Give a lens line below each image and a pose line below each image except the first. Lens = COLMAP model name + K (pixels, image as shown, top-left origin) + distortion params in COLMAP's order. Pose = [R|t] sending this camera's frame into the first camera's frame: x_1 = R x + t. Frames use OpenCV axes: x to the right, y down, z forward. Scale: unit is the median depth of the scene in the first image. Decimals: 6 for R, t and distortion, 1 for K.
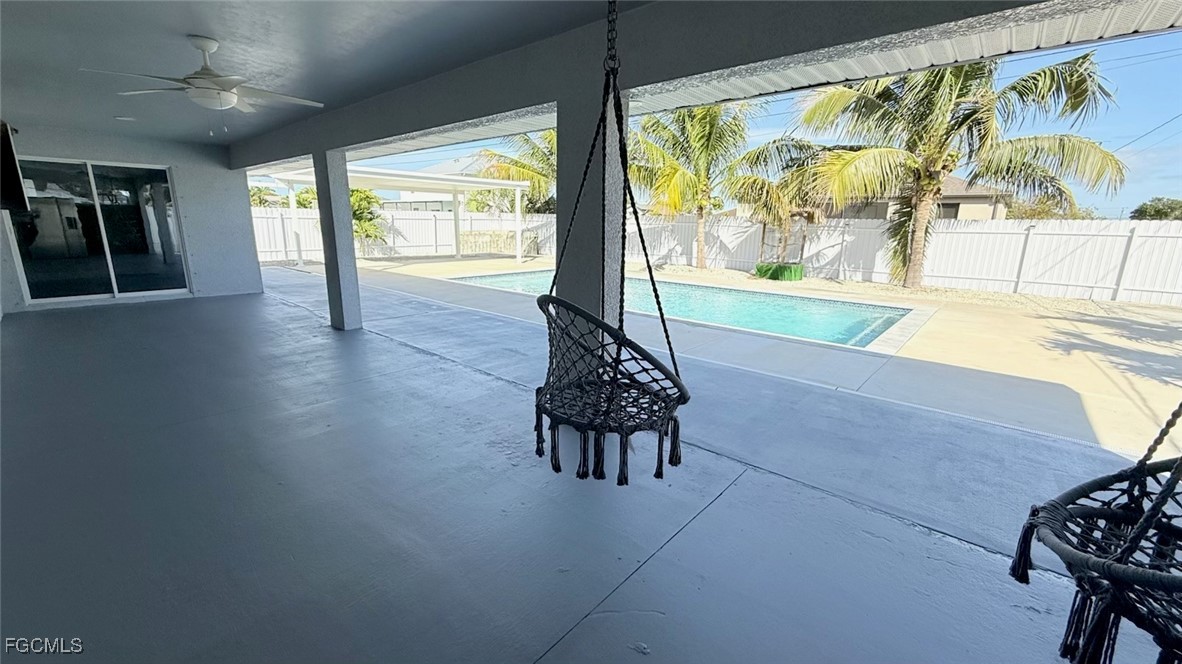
lens RADIAL K [[471.5, 0, 585.8], [0, 471.5, 329.9], [0, 0, 1]] dist [0.001578, -0.000242]
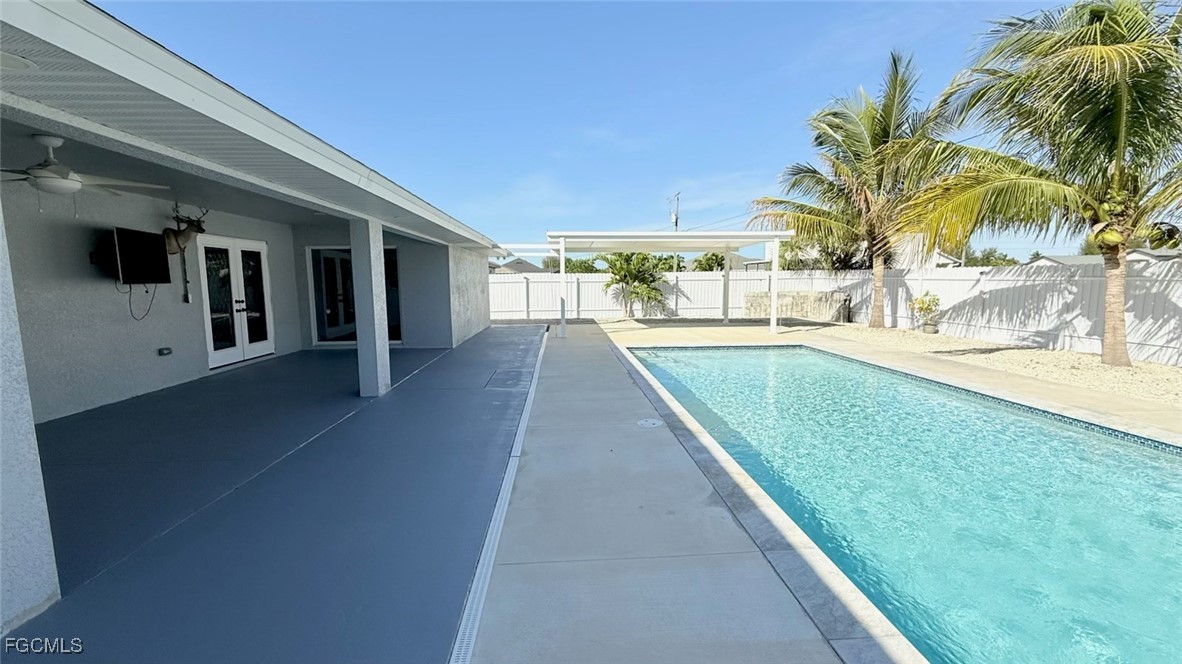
lens RADIAL K [[471.5, 0, 588.2], [0, 471.5, 329.9], [0, 0, 1]] dist [0.001578, -0.000242]
pose [[0.704346, 0.053115, -0.707867, 0.175153], [-0.141133, 0.987767, -0.066314, -0.046920], [0.695686, 0.146612, 0.703226, 0.215422]]
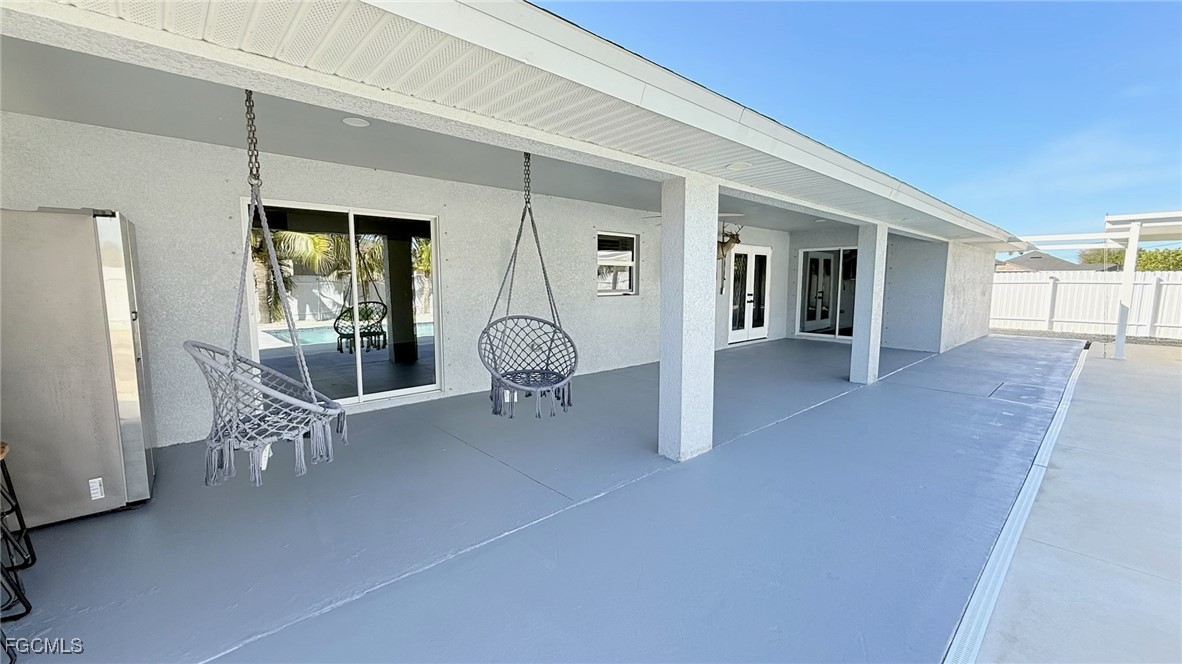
lens RADIAL K [[471.5, 0, 589.4], [0, 471.5, 331.2], [0, 0, 1]] dist [0.001578, -0.000242]
pose [[-0.110993, 0.090435, -0.989698, 0.222652], [-0.228521, 0.966844, 0.113975, -0.033806], [0.967191, 0.238817, -0.086647, 0.165420]]
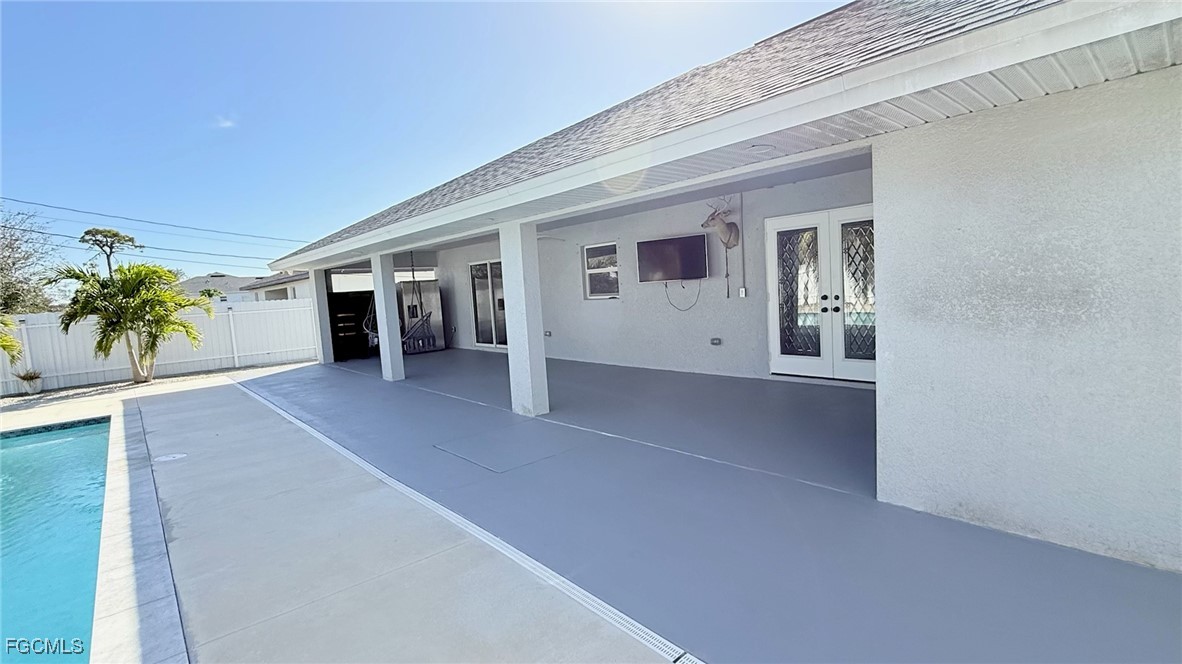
lens RADIAL K [[534.9, 0, 590.0], [0, 534.9, 333.0], [0, 0, 1]] dist [-0.000549, -0.000497]
pose [[-0.991017, 0.033830, 0.129386, -0.267336], [0.073520, 0.945981, 0.315775, -0.163791], [-0.111714, 0.322451, -0.939971, 0.675468]]
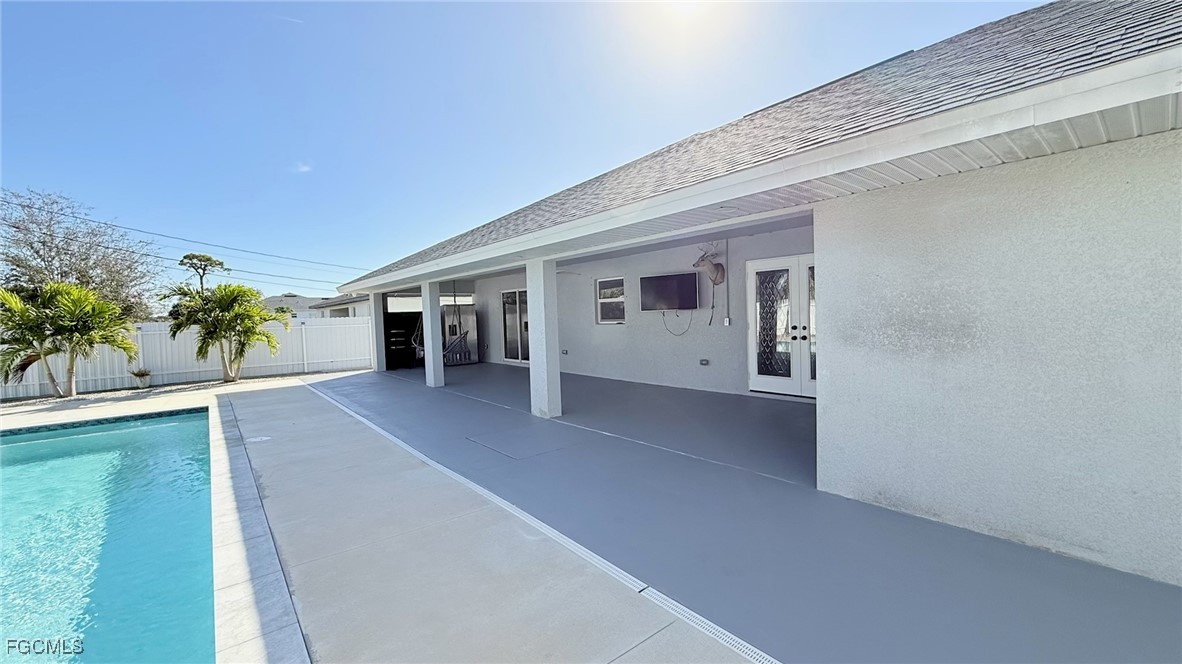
lens RADIAL K [[471.5, 0, 586.3], [0, 471.5, 334.2], [0, 0, 1]] dist [0.001578, -0.000242]
pose [[-0.985589, 0.009487, 0.168890, -0.277269], [0.055823, 0.960733, 0.271801, -0.168726], [-0.159679, 0.277312, -0.947418, 0.700361]]
